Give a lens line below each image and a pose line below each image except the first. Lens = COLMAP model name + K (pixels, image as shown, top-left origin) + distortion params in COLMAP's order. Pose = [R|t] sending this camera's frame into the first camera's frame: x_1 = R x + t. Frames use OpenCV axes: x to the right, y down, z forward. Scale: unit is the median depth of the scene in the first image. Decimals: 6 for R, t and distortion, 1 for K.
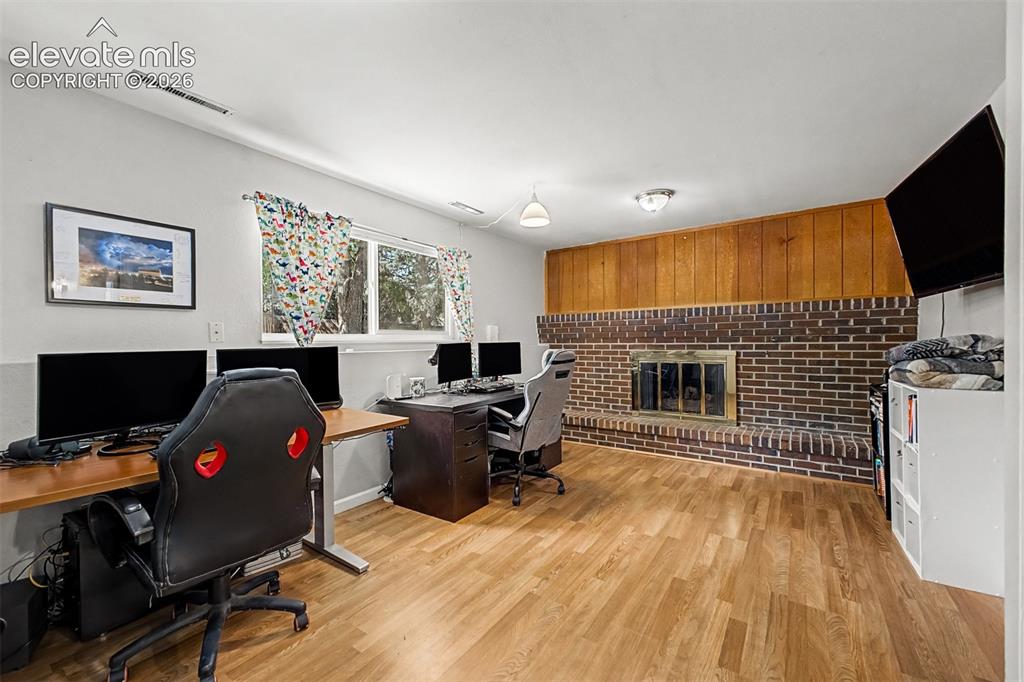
lens RADIAL K [[401.8, 0, 513.3], [0, 401.8, 345.0], [0, 0, 1]] dist [0.012327, -0.001626]
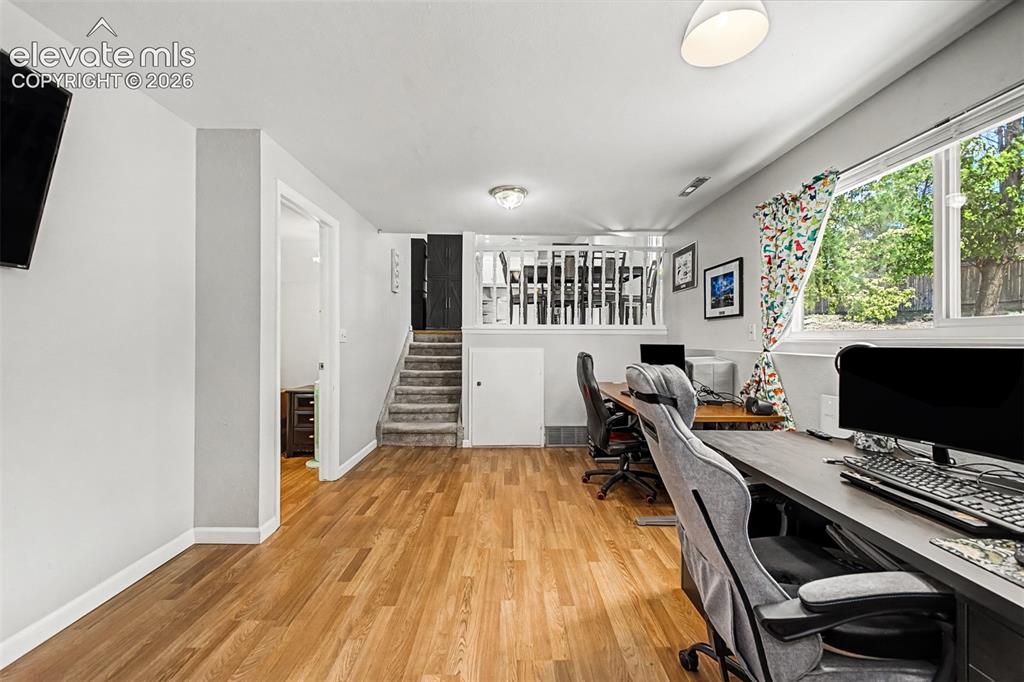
lens RADIAL K [[401.8, 0, 514.6], [0, 401.8, 336.8], [0, 0, 1]] dist [0.012327, -0.001626]
pose [[-0.810926, 0.001895, -0.585146, 0.656117], [-0.002043, 0.999979, 0.006069, -0.026087], [0.585145, 0.006117, -0.810906, 1.745869]]
